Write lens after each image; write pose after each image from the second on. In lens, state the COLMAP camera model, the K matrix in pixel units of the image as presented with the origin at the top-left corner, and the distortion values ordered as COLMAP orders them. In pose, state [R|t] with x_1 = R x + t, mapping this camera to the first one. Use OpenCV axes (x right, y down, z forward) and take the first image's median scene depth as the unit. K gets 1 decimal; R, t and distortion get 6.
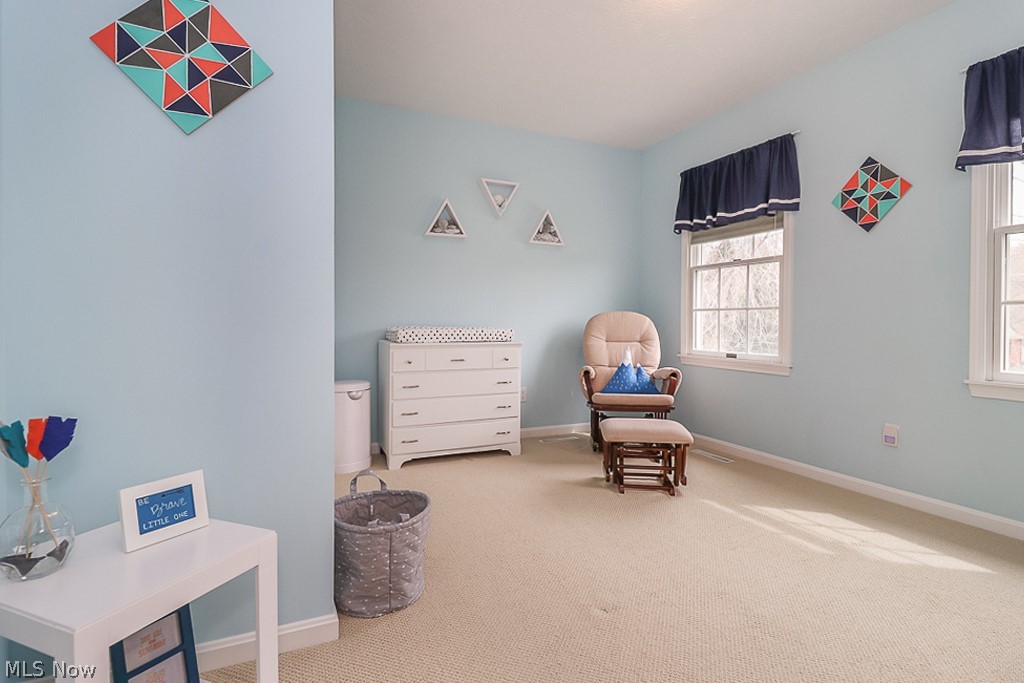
lens RADIAL K [[493.2, 0, 516.6], [0, 493.2, 330.5], [0, 0, 1]] dist [0.015371, -0.009867]
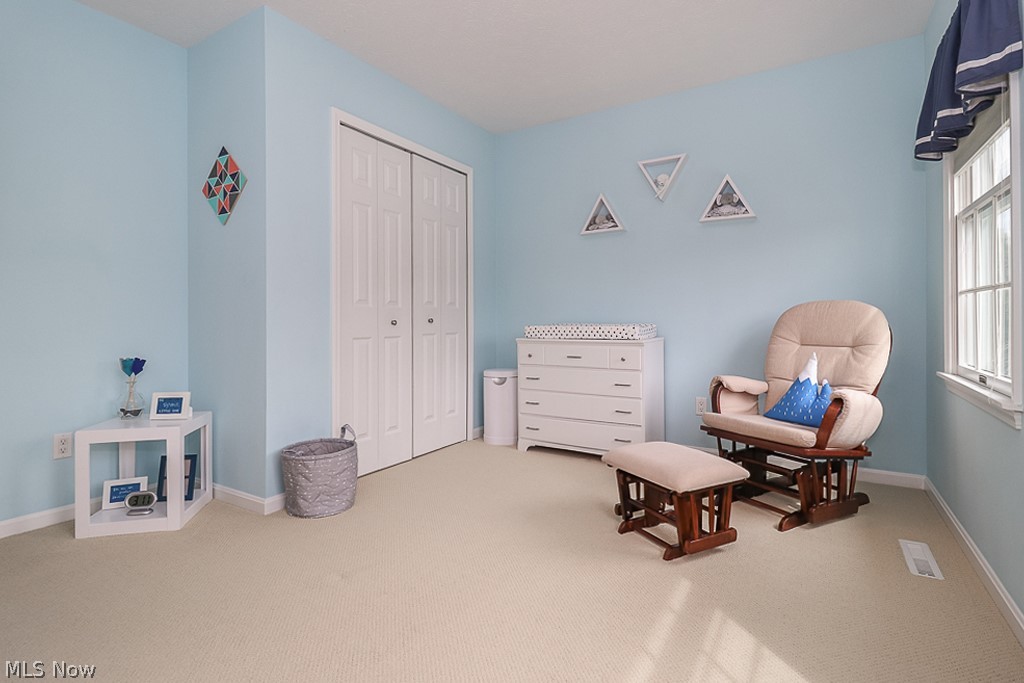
lens RADIAL K [[493.2, 0, 516.6], [0, 493.2, 330.5], [0, 0, 1]] dist [0.015371, -0.009867]
pose [[0.557890, 0.009603, -0.829860, 0.645949], [-0.007314, 0.999951, 0.006655, 0.000534], [0.829883, 0.002357, 0.557933, 0.345514]]
